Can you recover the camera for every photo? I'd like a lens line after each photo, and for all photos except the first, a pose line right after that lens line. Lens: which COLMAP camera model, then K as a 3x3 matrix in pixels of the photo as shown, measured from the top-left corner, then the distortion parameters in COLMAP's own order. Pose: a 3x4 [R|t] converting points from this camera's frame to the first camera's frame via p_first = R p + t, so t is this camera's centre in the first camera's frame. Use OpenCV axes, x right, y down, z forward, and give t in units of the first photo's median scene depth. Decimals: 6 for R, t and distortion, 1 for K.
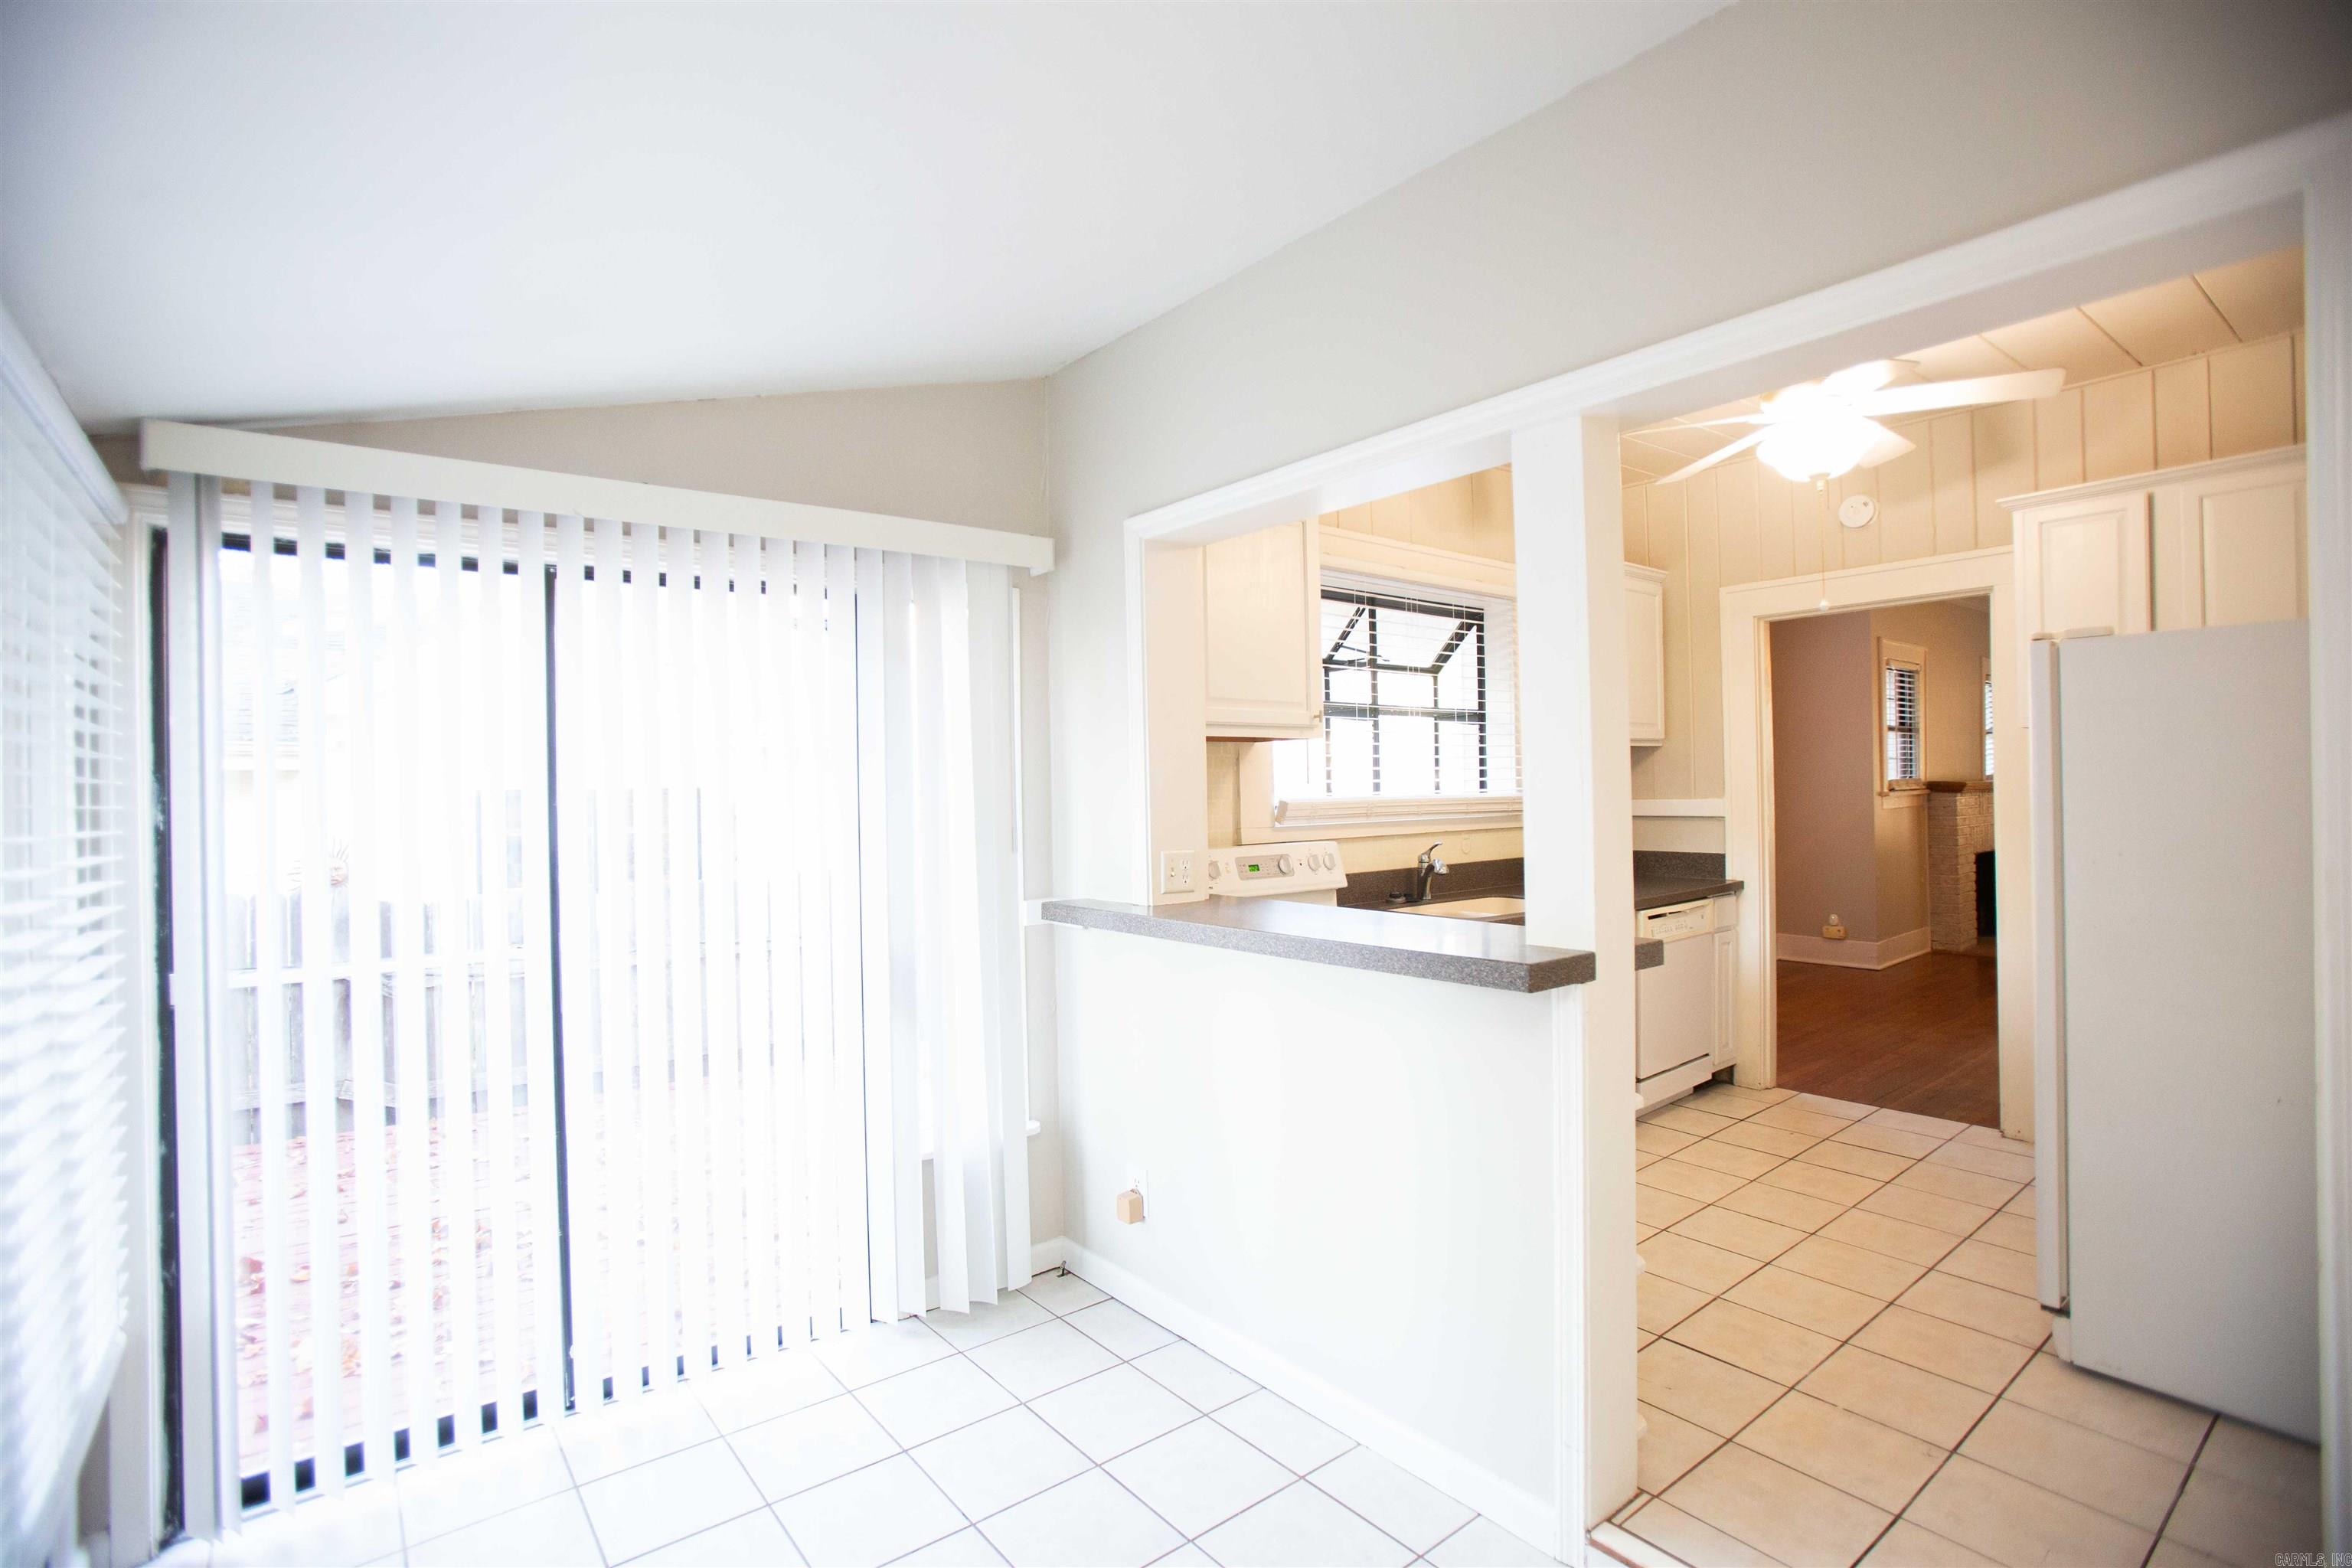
lens RADIAL K [[1064.4, 0, 1130.4], [0, 1064.4, 797.5], [0, 0, 1]] dist [-0.031210, 0.000482]
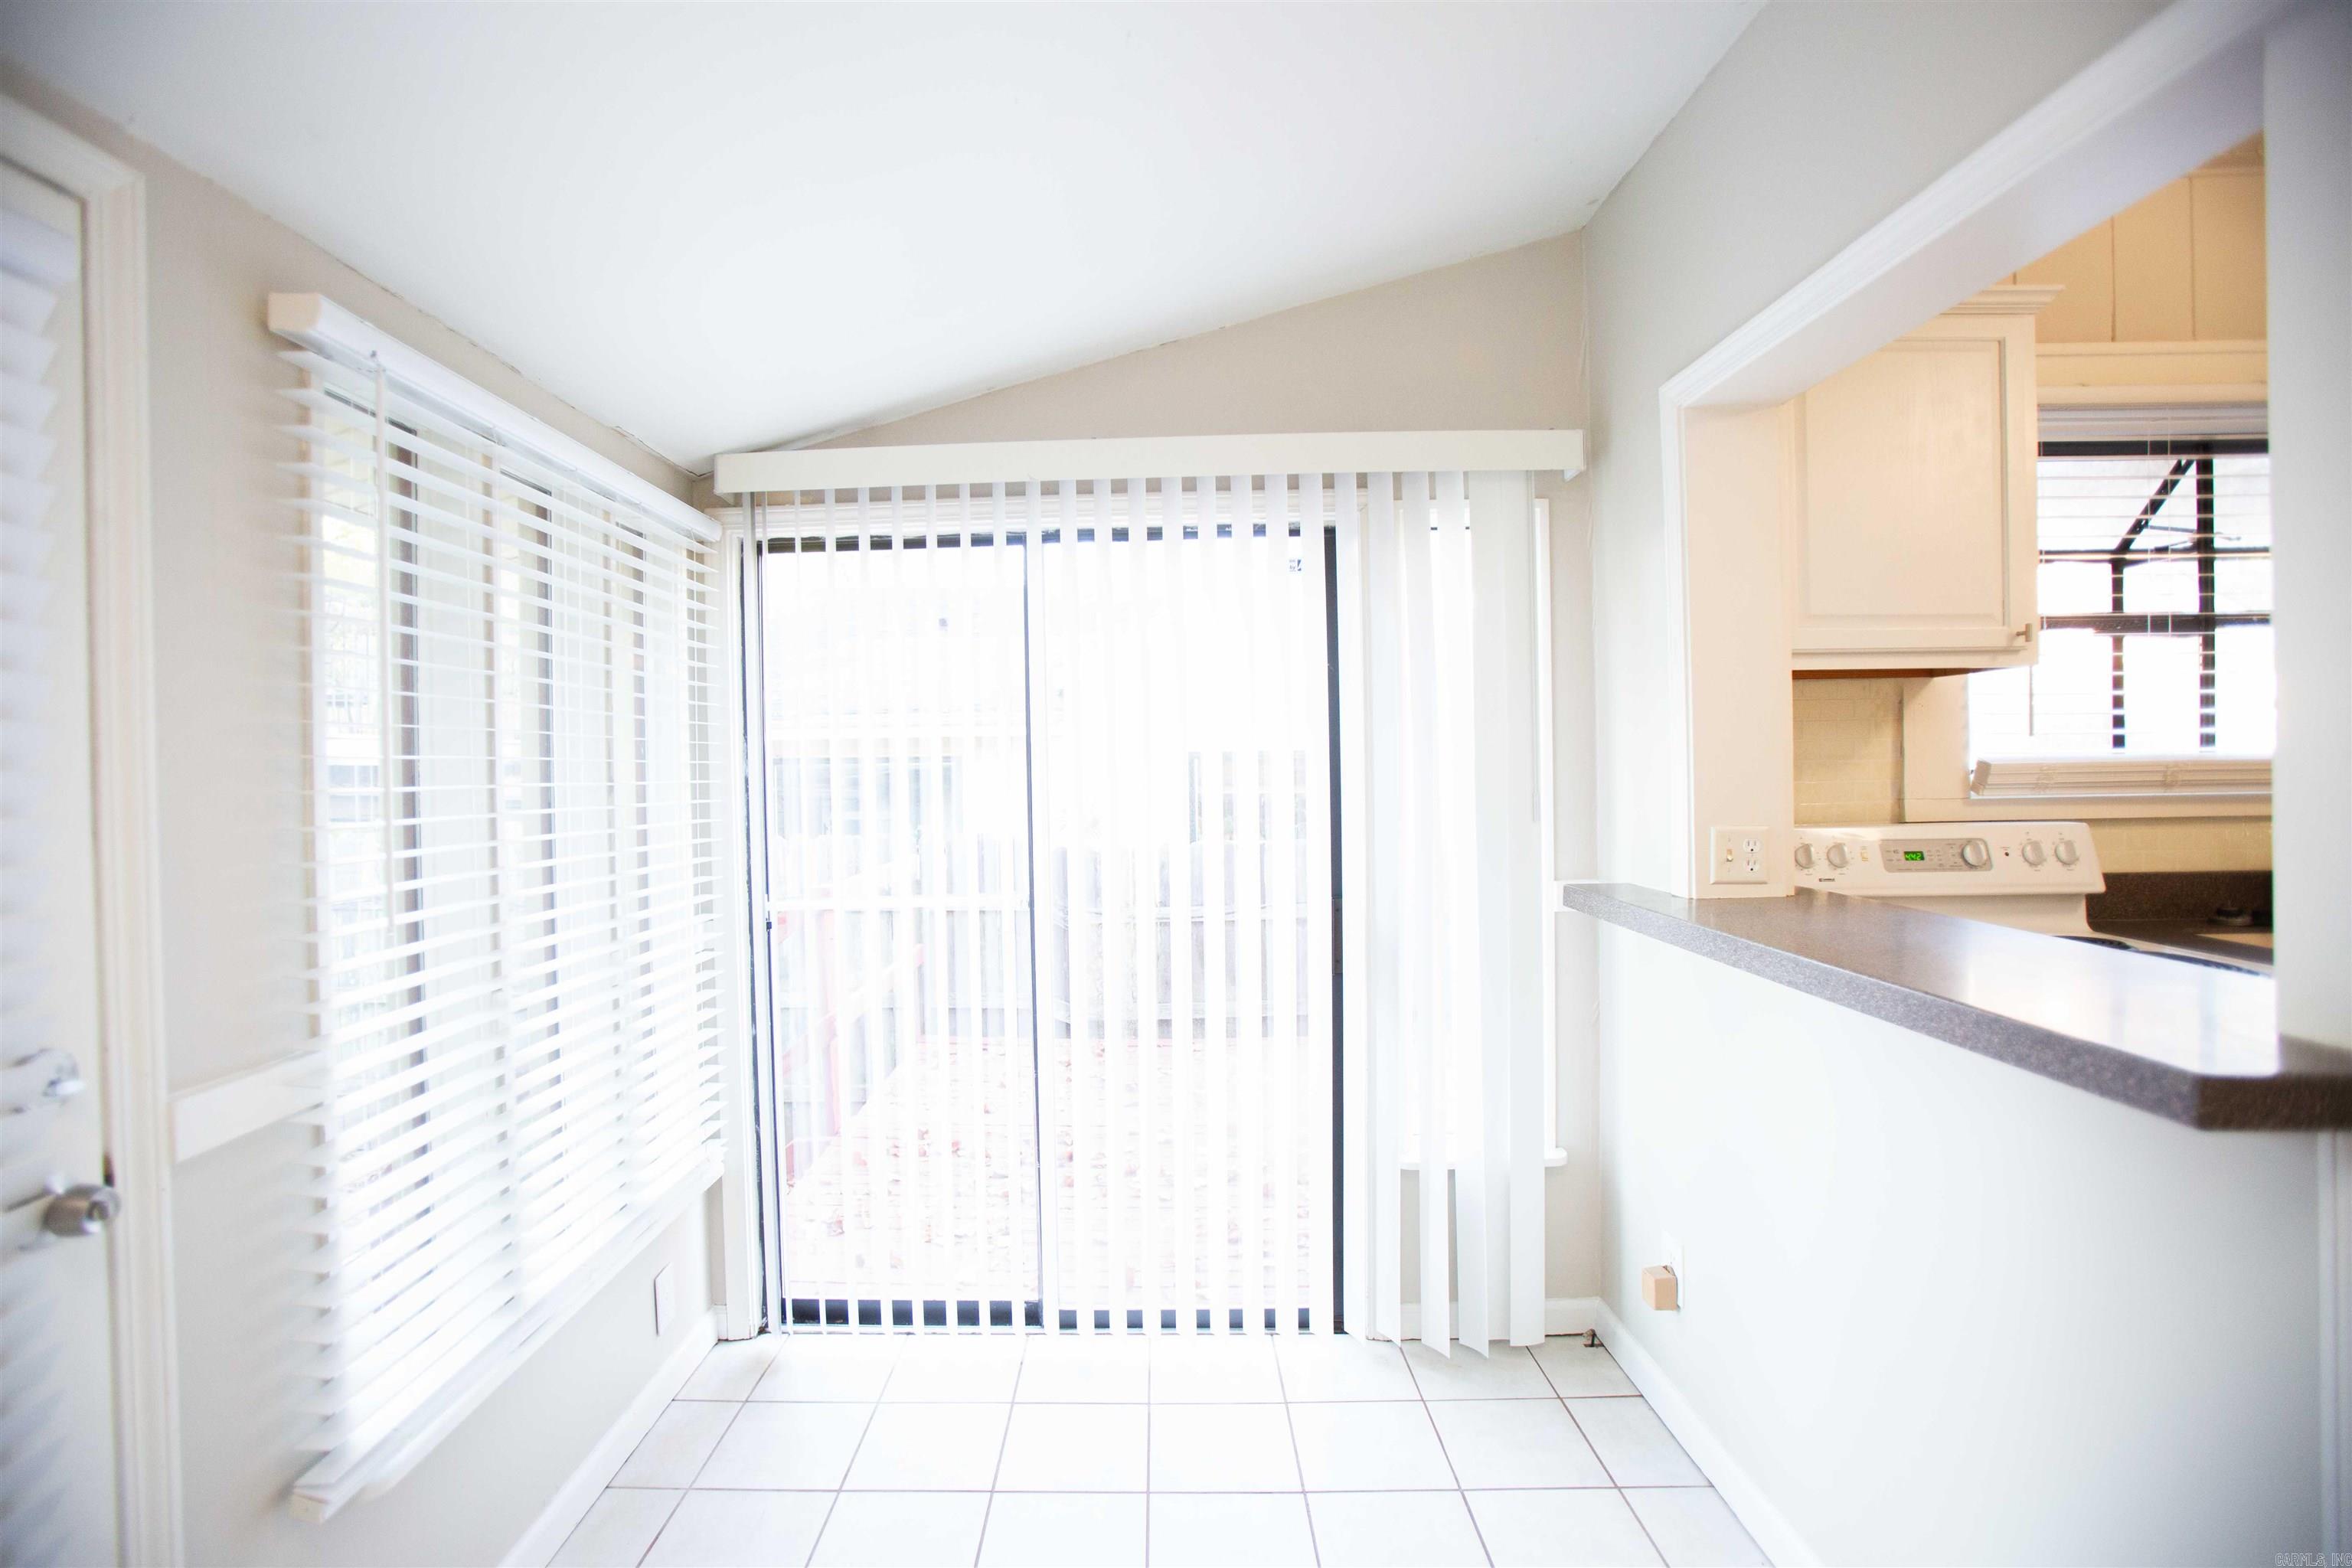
lens RADIAL K [[1137.5, 0, 1176.0], [0, 1137.5, 784.0], [0, 0, 1]] dist [-0.024183, 0.000397]
pose [[0.804479, 0.021665, -0.593585, 0.161571], [-0.002986, 0.999469, 0.032432, -0.003922], [0.593973, -0.024318, 0.804117, 0.114286]]
